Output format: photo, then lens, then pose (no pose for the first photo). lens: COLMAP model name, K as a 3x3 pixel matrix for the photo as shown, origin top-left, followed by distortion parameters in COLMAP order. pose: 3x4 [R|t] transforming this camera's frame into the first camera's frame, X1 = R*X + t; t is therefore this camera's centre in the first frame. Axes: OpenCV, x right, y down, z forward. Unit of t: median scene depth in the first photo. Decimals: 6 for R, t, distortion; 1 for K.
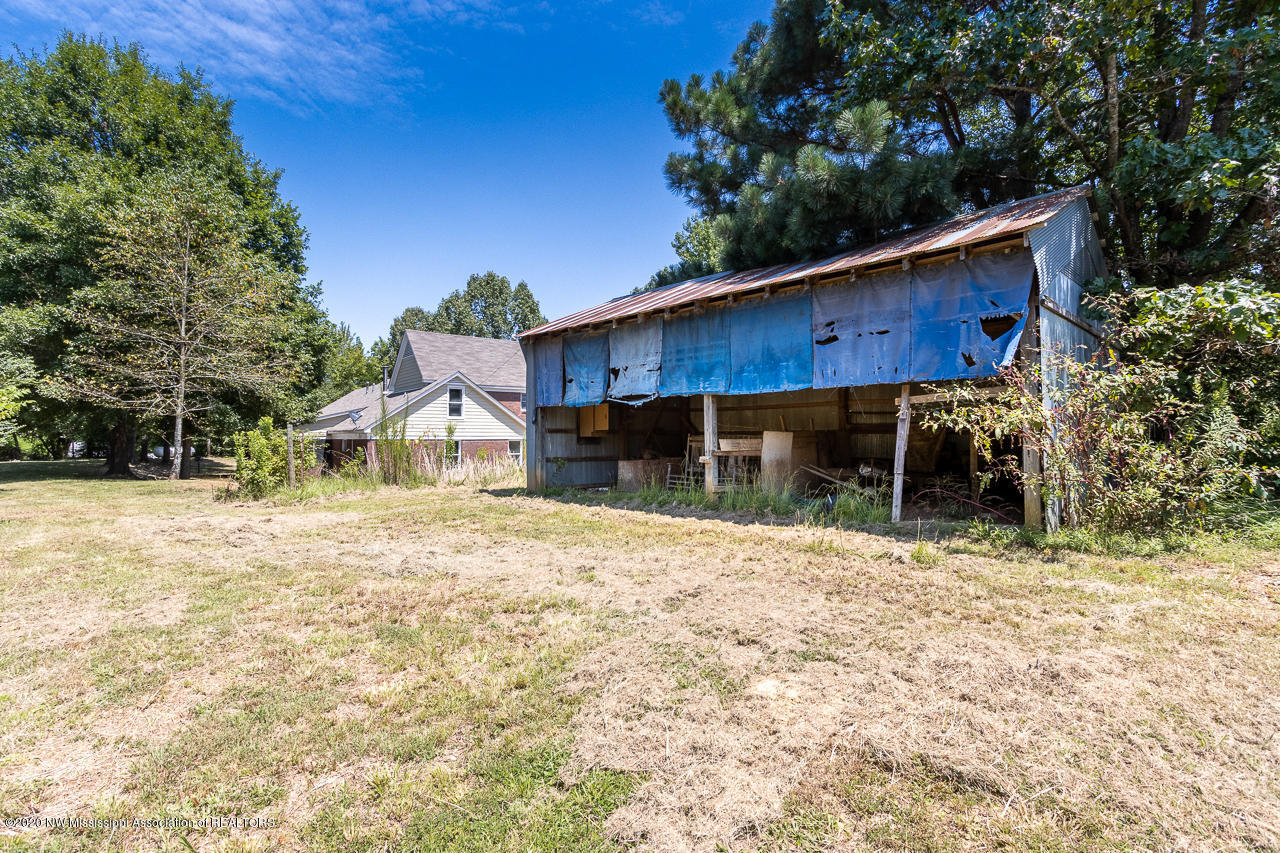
lens RADIAL K [[617.6, 0, 634.1], [0, 617.6, 427.2], [0, 0, 1]] dist [0.009110, -0.000534]
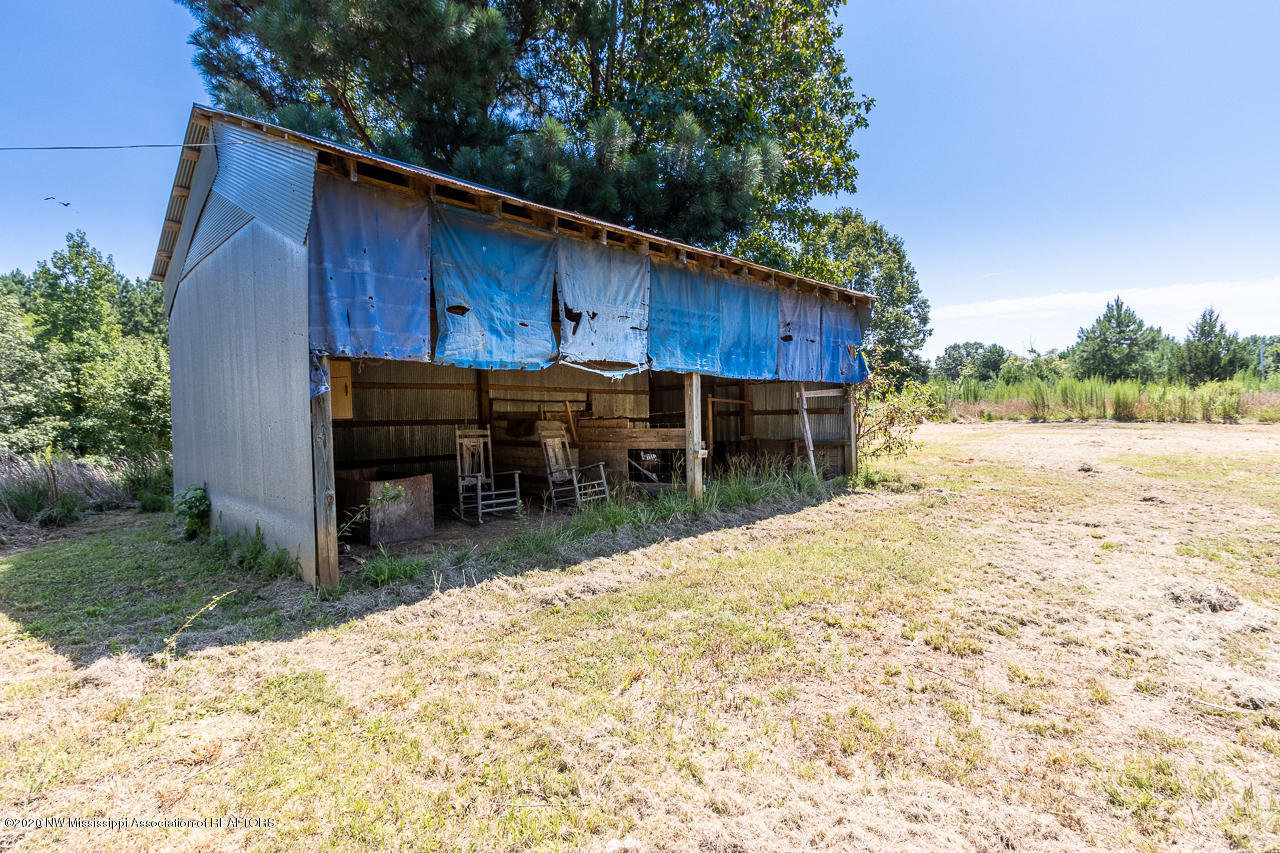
lens RADIAL K [[617.6, 0, 634.1], [0, 617.6, 427.2], [0, 0, 1]] dist [0.009110, -0.000534]
pose [[0.012482, -0.010016, 0.999872, -0.625235], [-0.000978, 0.999949, 0.010029, 0.008188], [-0.999922, -0.001103, 0.012471, 0.966991]]
